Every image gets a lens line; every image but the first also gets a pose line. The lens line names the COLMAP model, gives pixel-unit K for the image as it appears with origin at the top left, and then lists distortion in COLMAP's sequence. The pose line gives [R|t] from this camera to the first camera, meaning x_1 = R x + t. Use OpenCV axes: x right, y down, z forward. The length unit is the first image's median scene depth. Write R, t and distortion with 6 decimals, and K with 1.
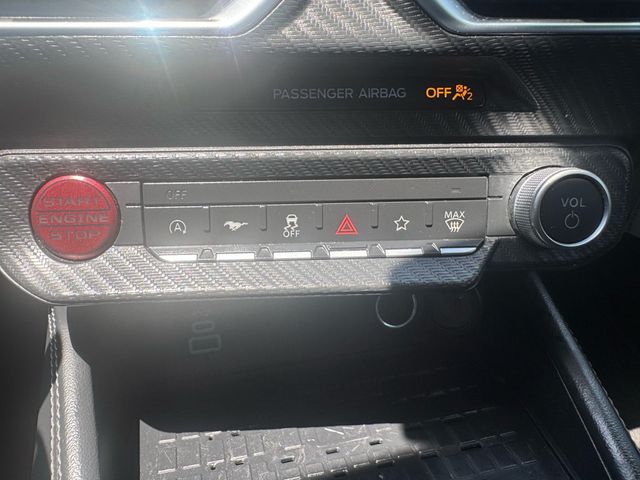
lens RADIAL K [[464.5, 0, 295.4], [0, 464.5, 239.2], [0, 0, 1]] dist [-0.002697, 0.001861]
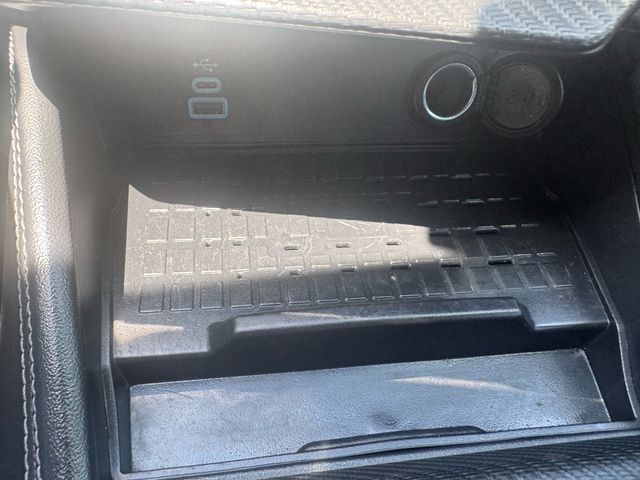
lens RADIAL K [[464.5, 0, 295.4], [0, 464.5, 239.2], [0, 0, 1]] dist [-0.002697, 0.001861]
pose [[0.991210, 0.131597, -0.013581, -0.000051], [-0.114419, 0.904268, 0.411349, 0.092770], [0.066413, -0.406179, 0.911377, 0.193341]]
